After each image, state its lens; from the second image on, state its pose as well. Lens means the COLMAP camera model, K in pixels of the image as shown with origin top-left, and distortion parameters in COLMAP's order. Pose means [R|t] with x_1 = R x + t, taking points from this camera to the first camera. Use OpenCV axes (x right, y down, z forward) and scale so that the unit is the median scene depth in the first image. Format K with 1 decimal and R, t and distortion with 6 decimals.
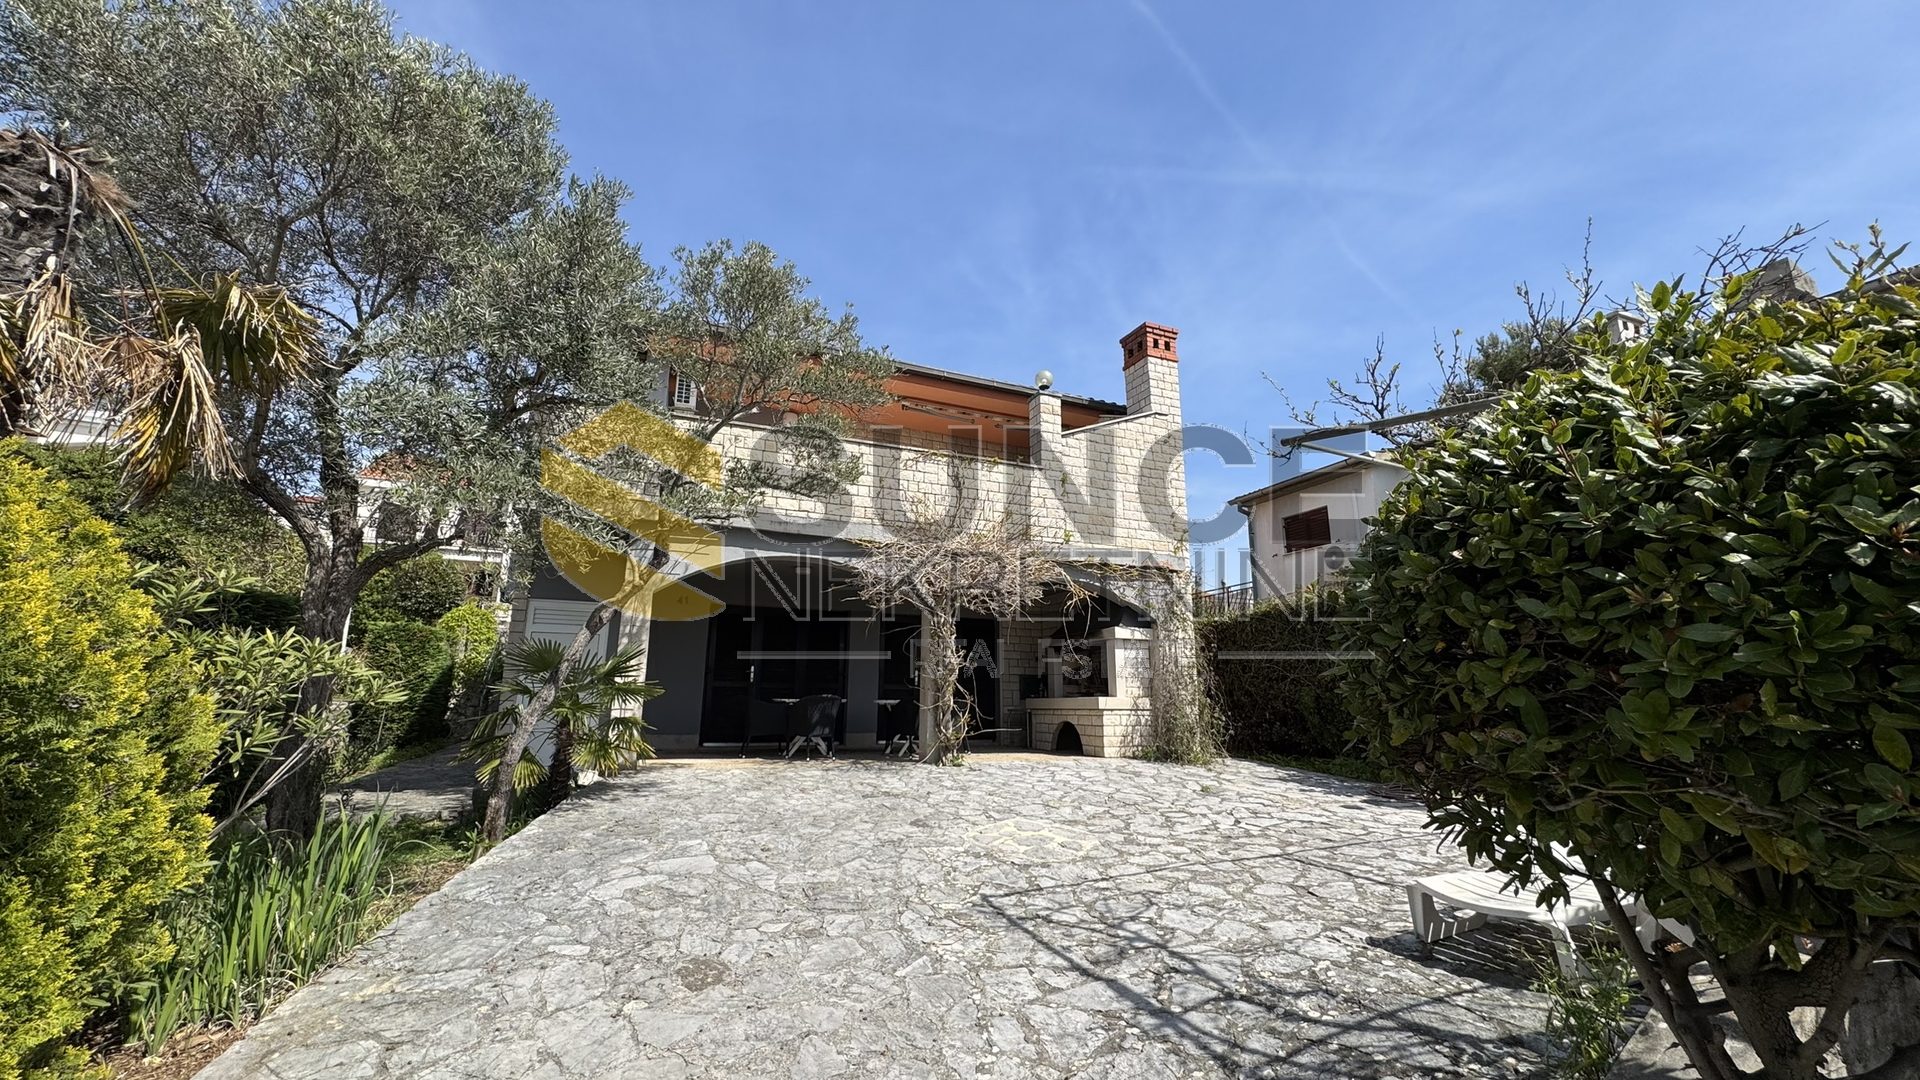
lens RADIAL K [[764.9, 0, 960.0], [0, 764.9, 540.0], [0, 0, 1]] dist [0.000022, -0.000013]
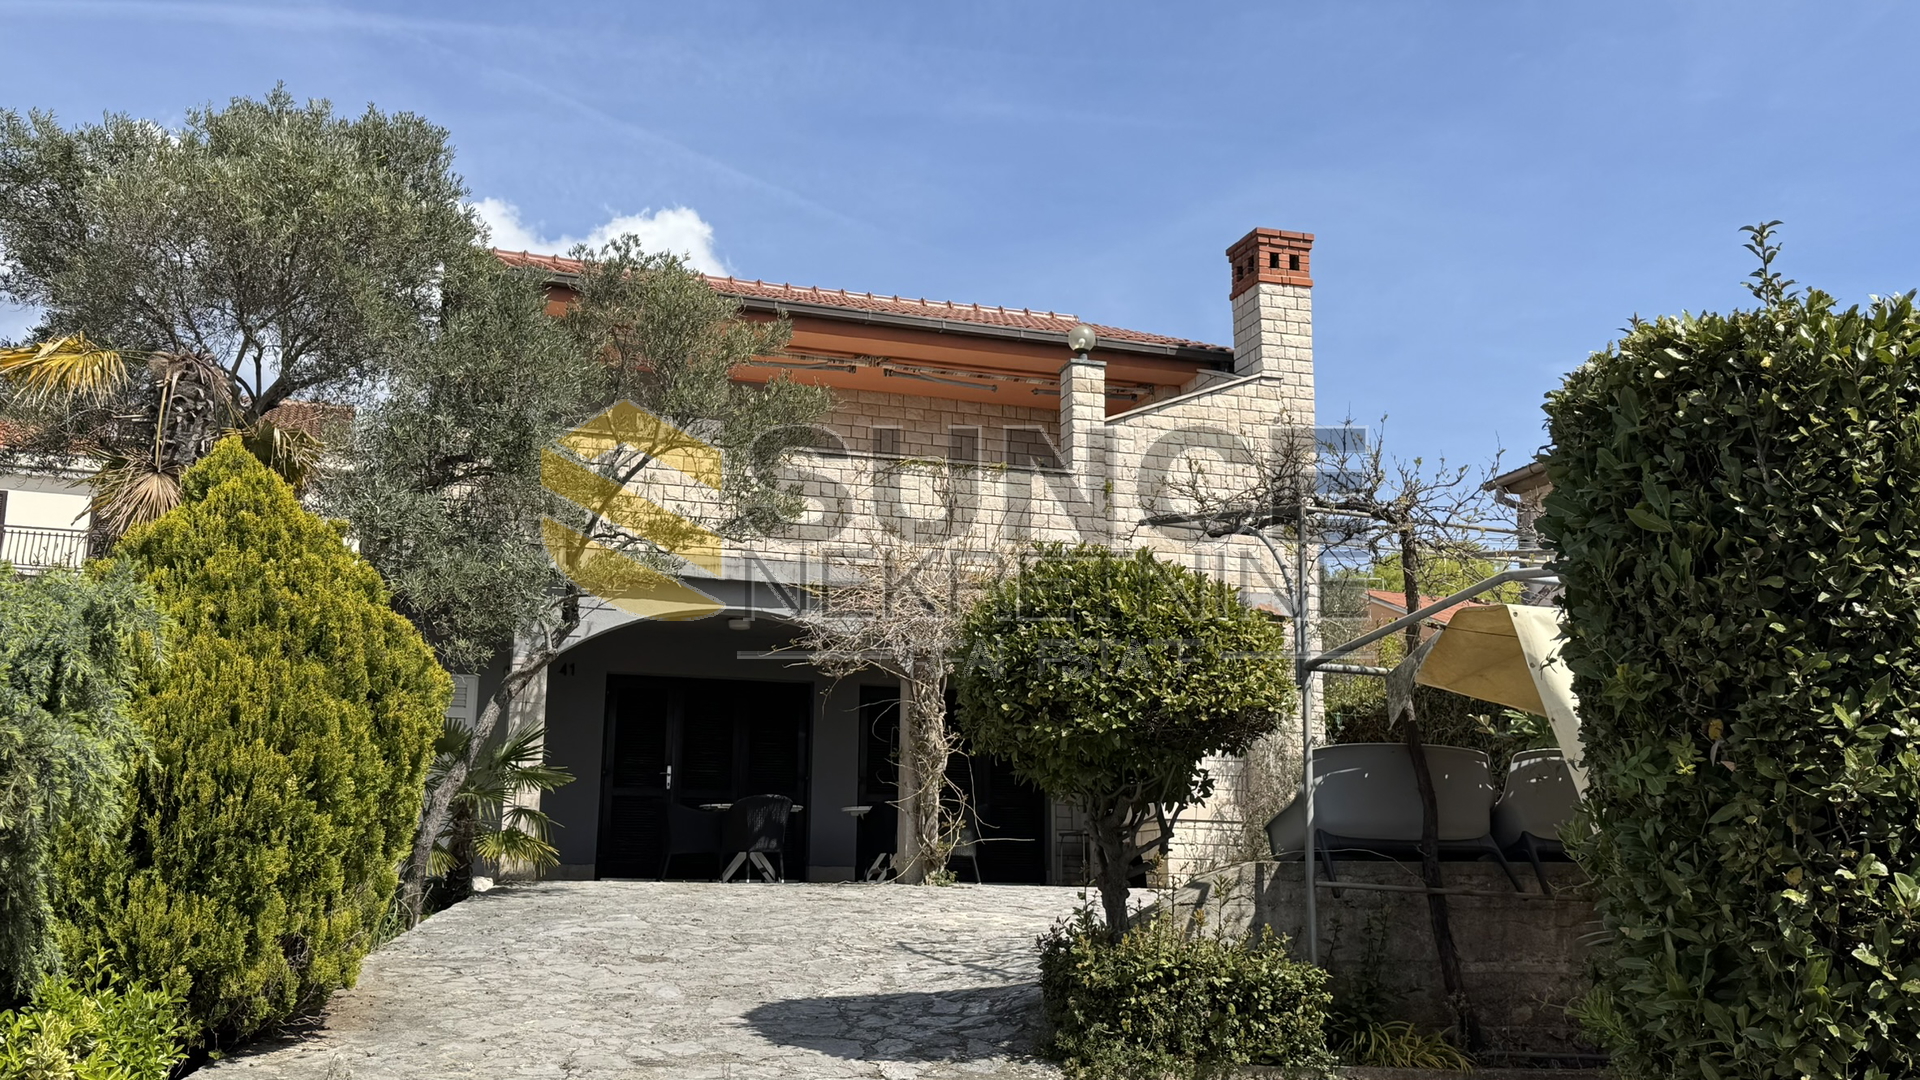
lens RADIAL K [[1913.4, 0, 960.0], [0, 1913.4, 540.0], [0, 0, 1]] dist [0.155580, 0.001100]
pose [[0.994743, -0.019936, -0.100445, 0.179810], [0.021126, 0.999718, 0.010805, -0.054494], [0.100201, -0.012870, 0.994884, -0.750274]]
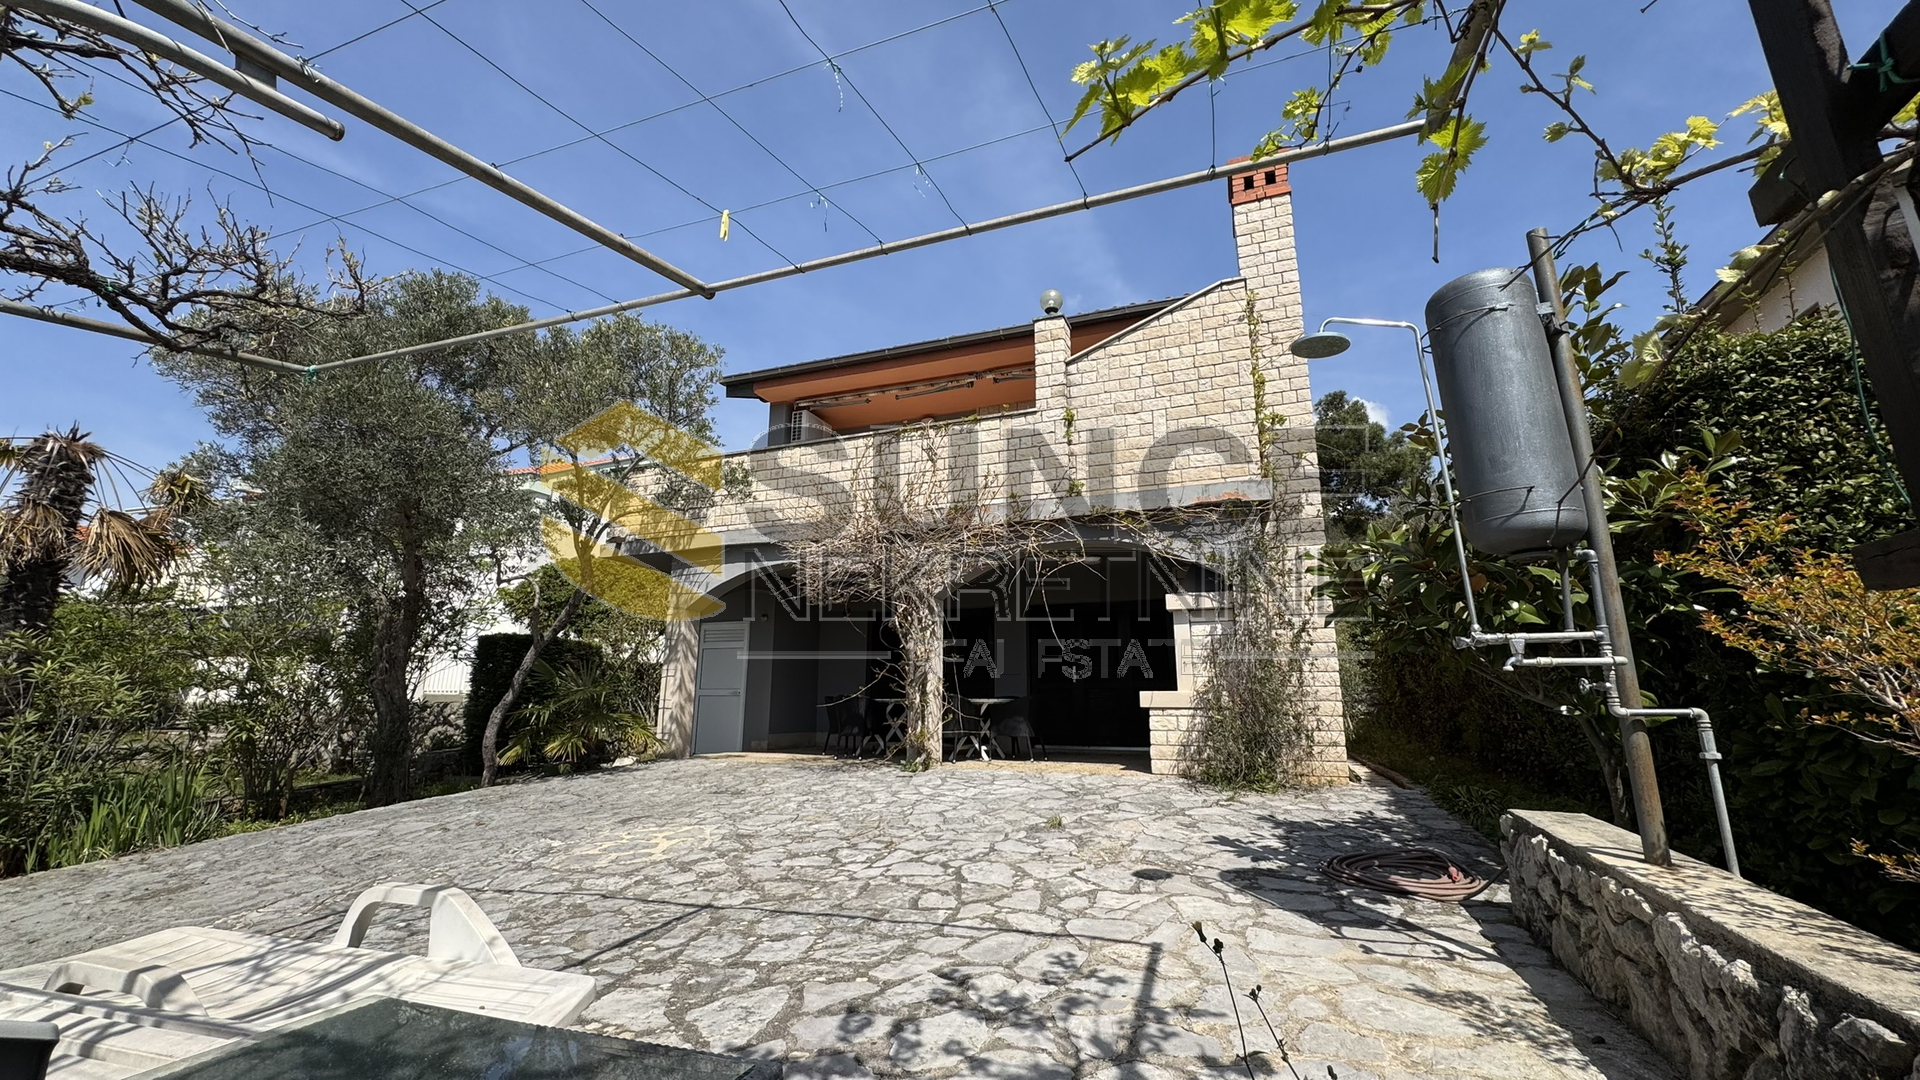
lens RADIAL K [[764.9, 0, 960.0], [0, 764.9, 540.0], [0, 0, 1]] dist [0.000022, -0.000013]
pose [[0.702709, -0.158985, -0.693486, 0.595276], [0.149396, 0.985955, -0.074652, 0.090559], [0.695615, -0.051145, 0.716592, 0.356385]]
